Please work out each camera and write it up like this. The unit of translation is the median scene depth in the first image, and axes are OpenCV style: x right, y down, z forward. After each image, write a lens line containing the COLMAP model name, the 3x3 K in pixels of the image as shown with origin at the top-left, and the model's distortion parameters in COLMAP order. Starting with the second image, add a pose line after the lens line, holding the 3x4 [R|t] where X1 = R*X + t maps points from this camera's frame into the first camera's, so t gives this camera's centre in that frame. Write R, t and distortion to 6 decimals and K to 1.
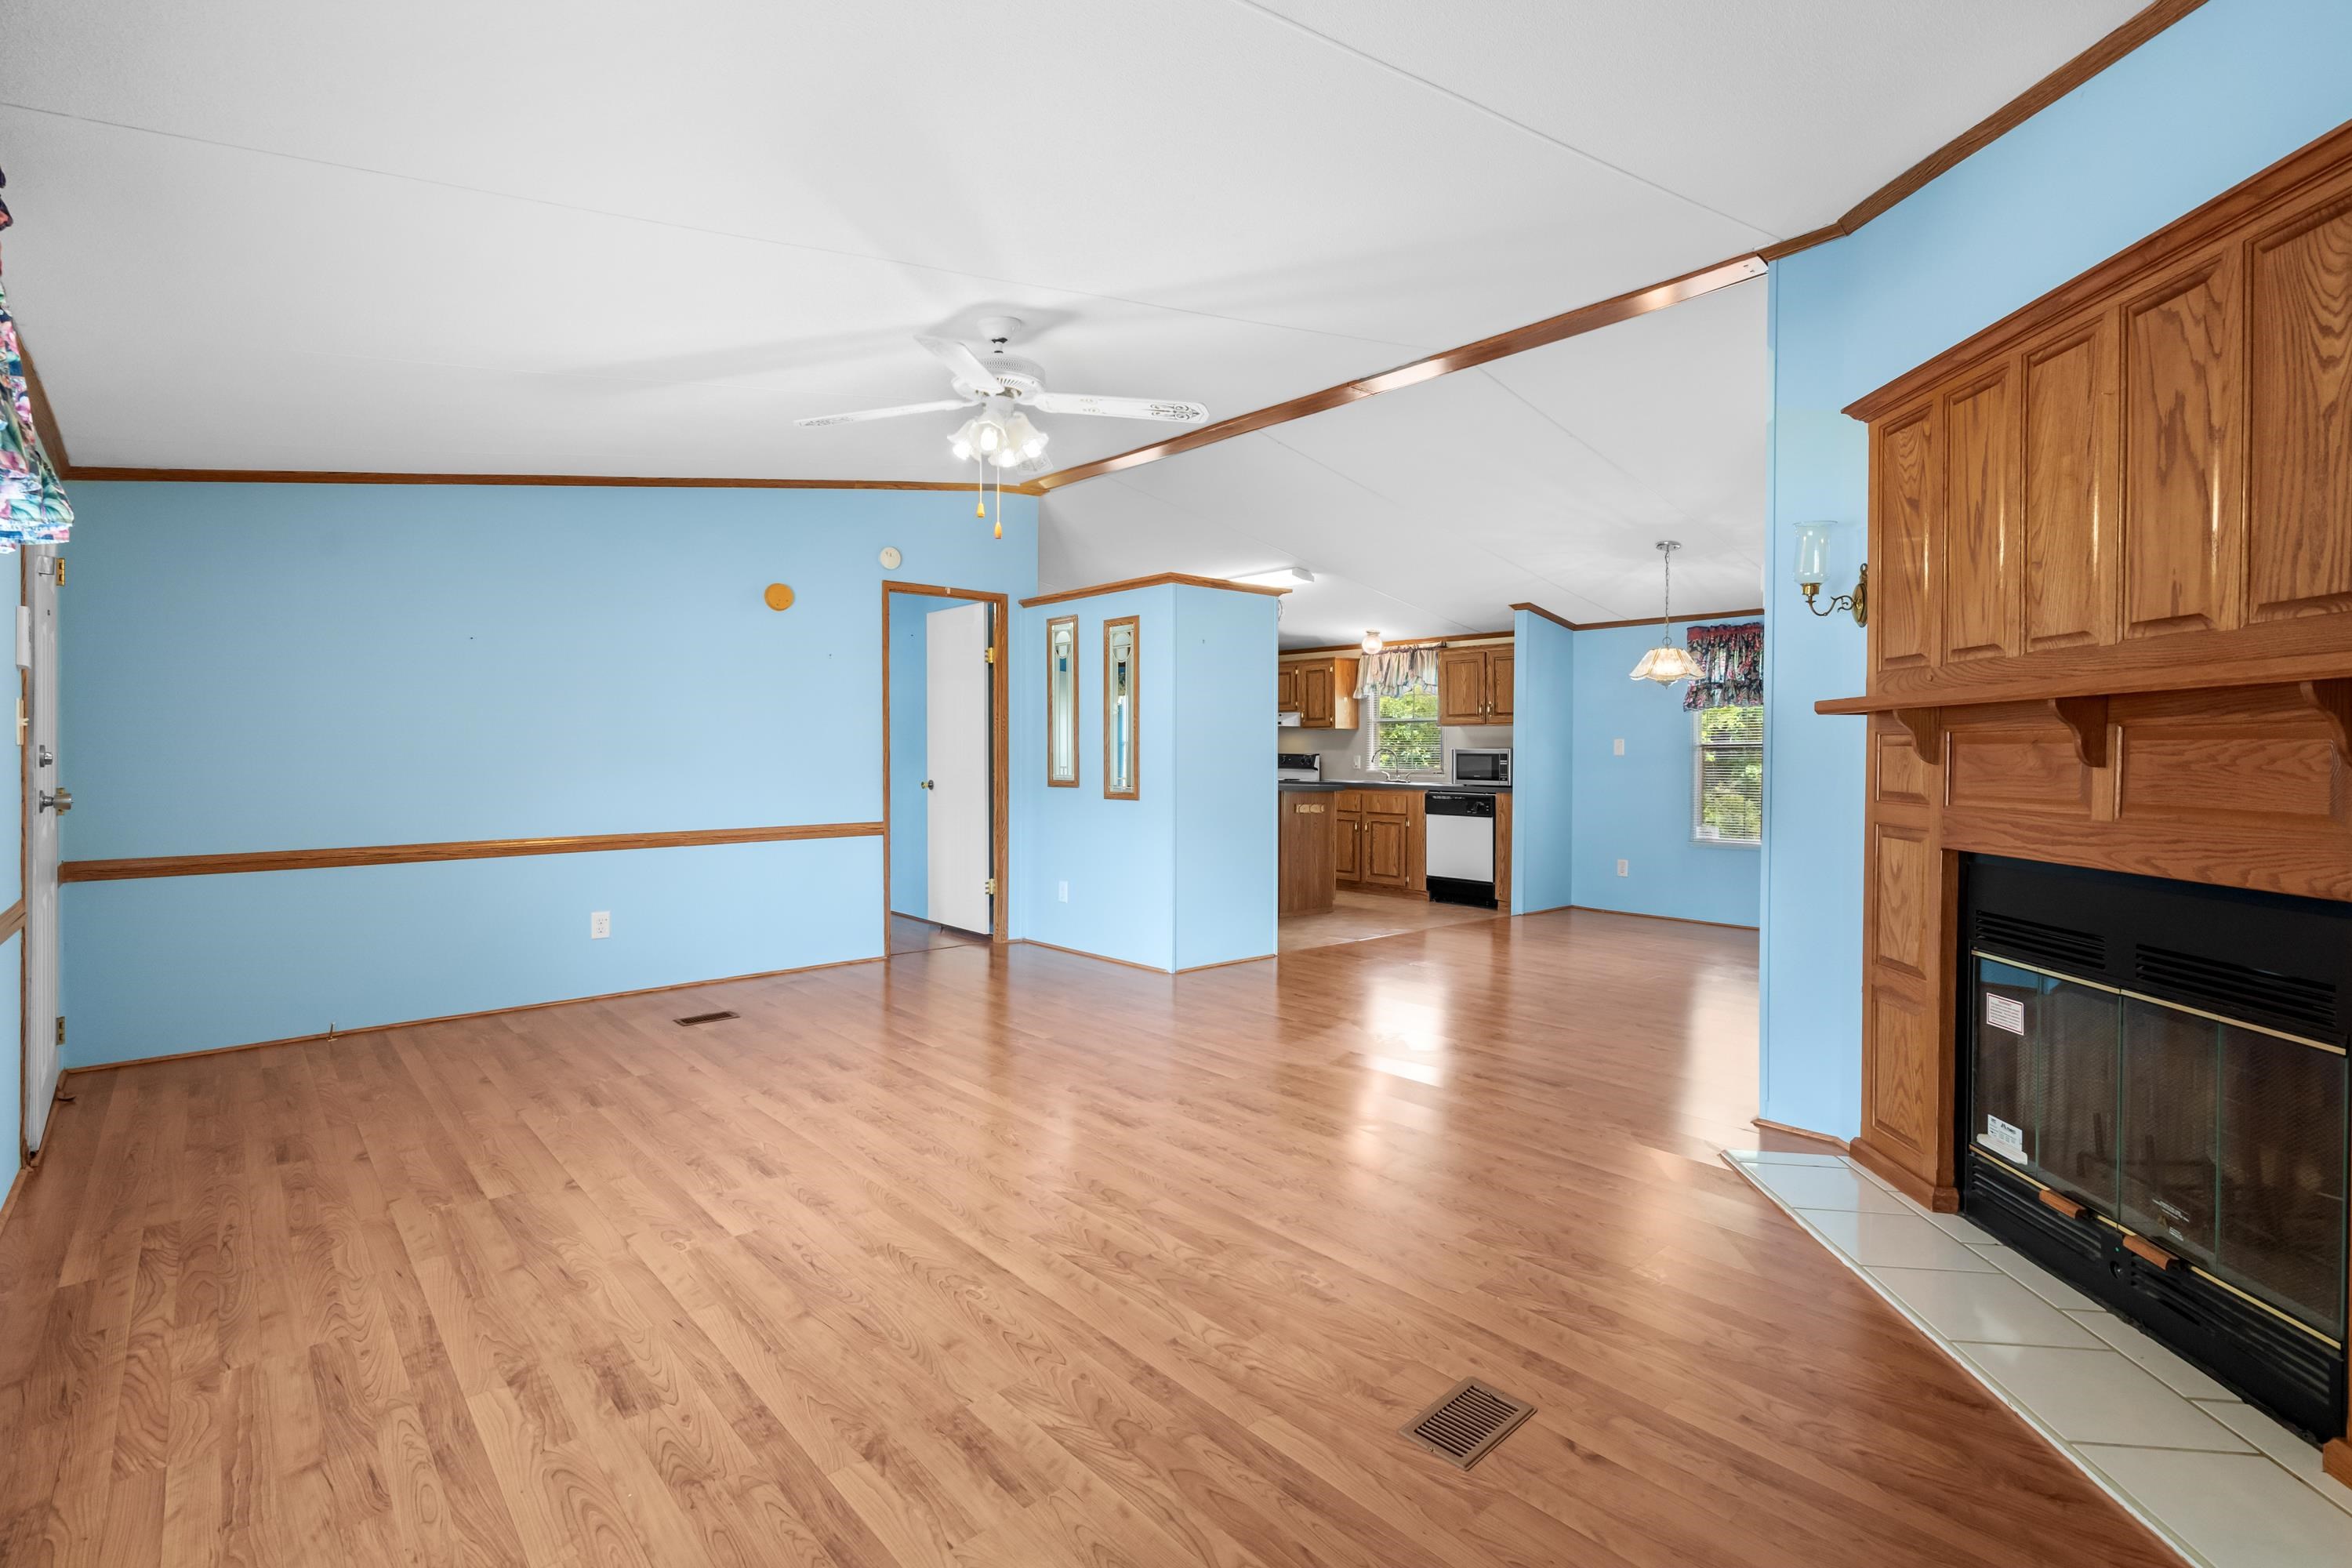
lens RADIAL K [[1105.9, 0, 1171.1], [0, 1105.9, 770.0], [0, 0, 1]] dist [-0.001698, 0.000633]
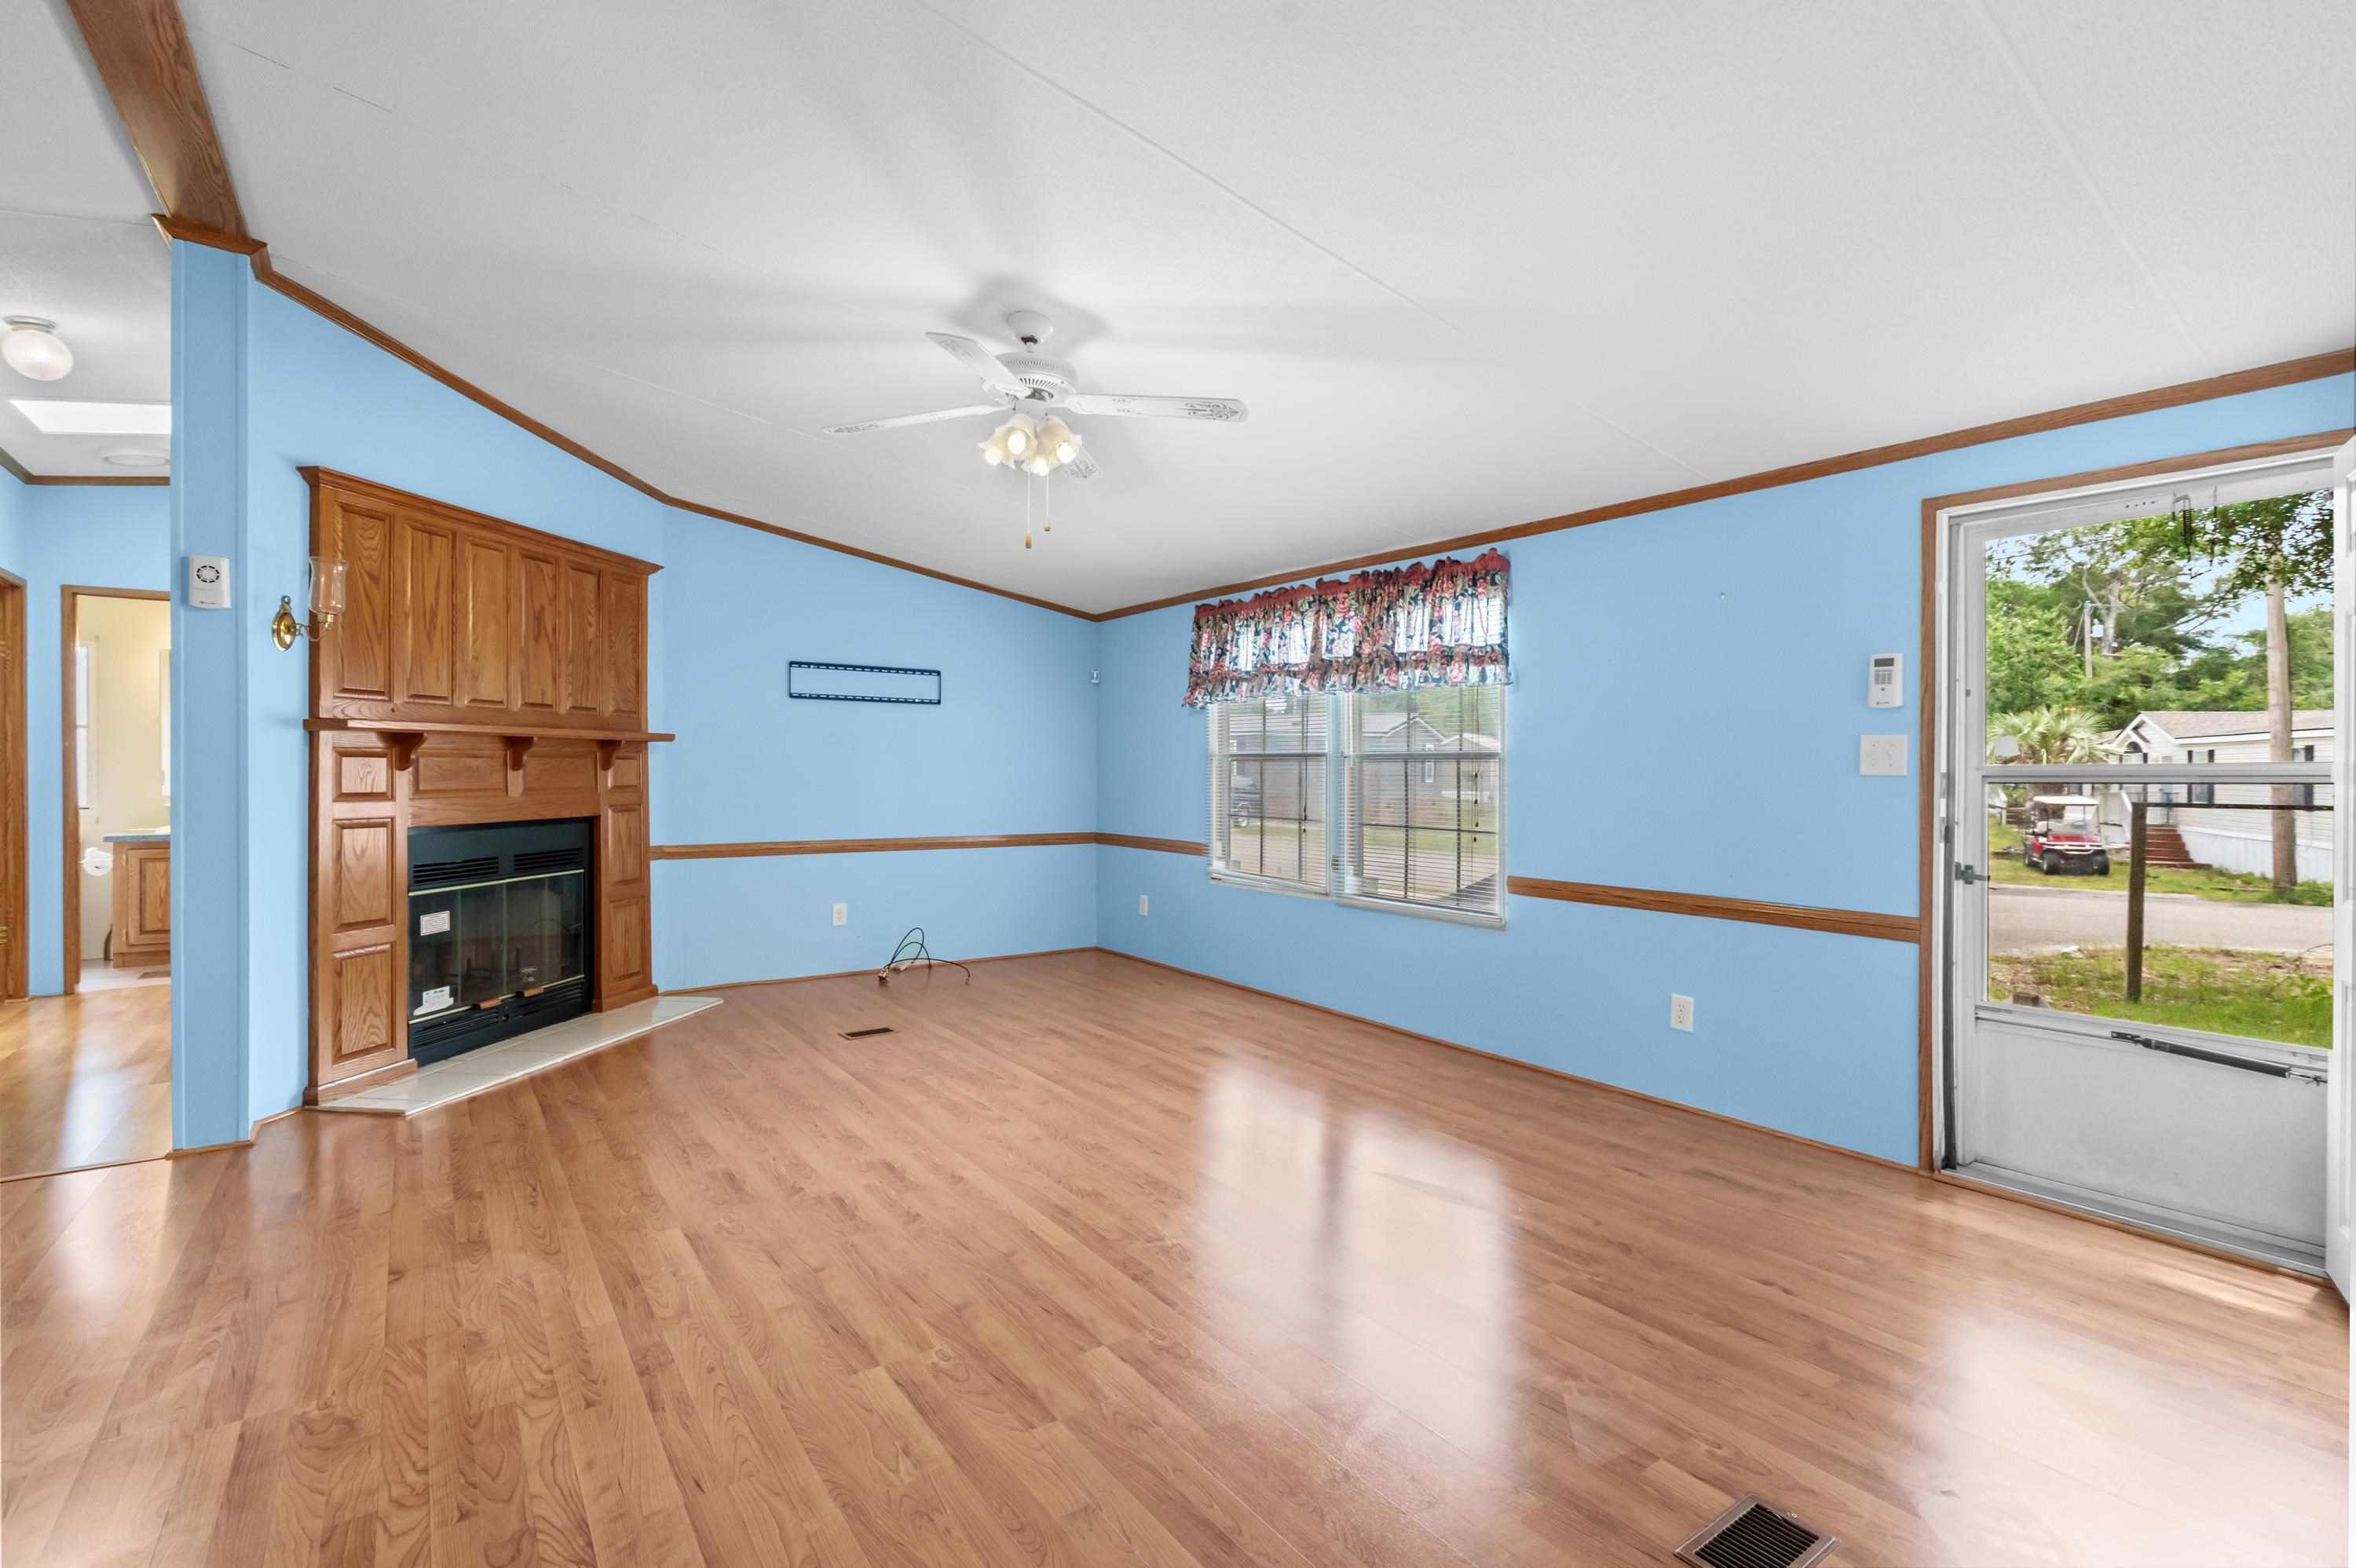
lens RADIAL K [[1057.1, 0, 1163.4], [0, 1057.1, 769.8], [0, 0, 1]] dist [-0.004433, 0.000240]
pose [[-0.993953, -0.012821, 0.109060, -0.199394], [-0.011007, 0.999791, 0.017223, -0.018292], [-0.109258, 0.015918, -0.993886, 1.010801]]
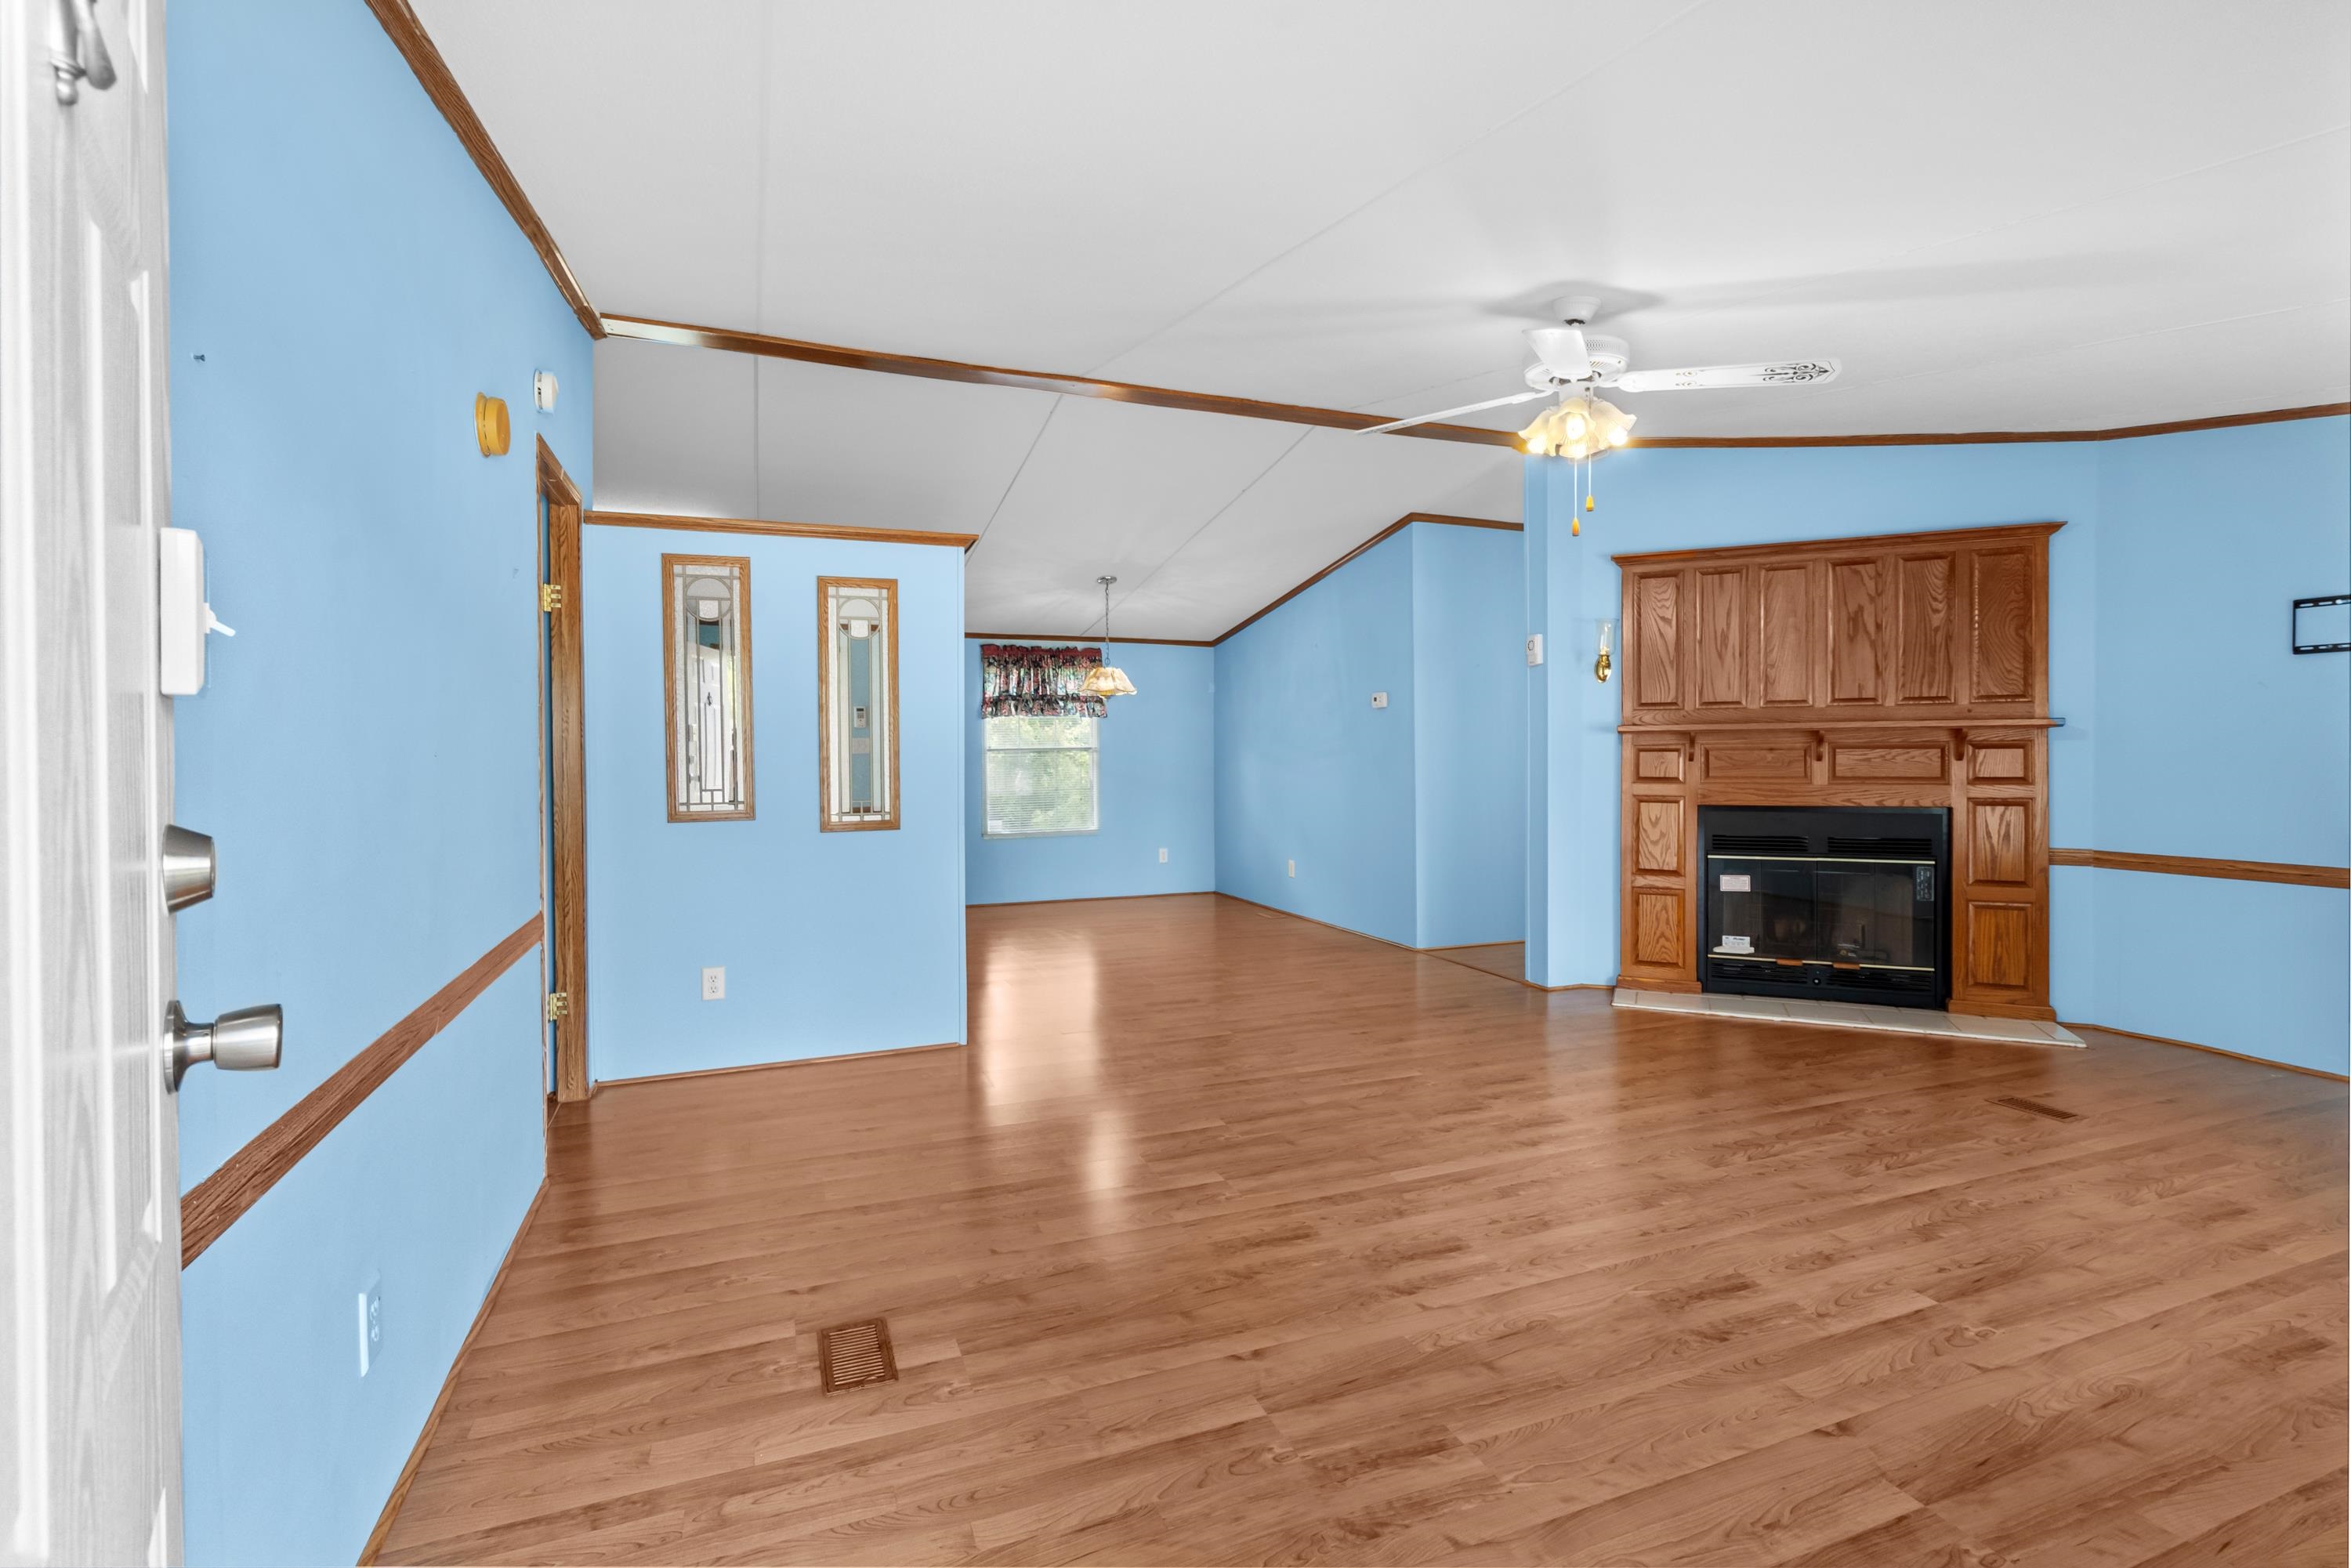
lens RADIAL K [[1061.5, 0, 1195.8], [0, 1061.5, 779.4], [0, 0, 1]] dist [-0.000686, 0.000302]
pose [[0.332516, -0.033615, 0.942498, -0.588480], [0.023290, 0.999352, 0.027426, -0.019773], [-0.942810, 0.012831, 0.333084, 0.534966]]
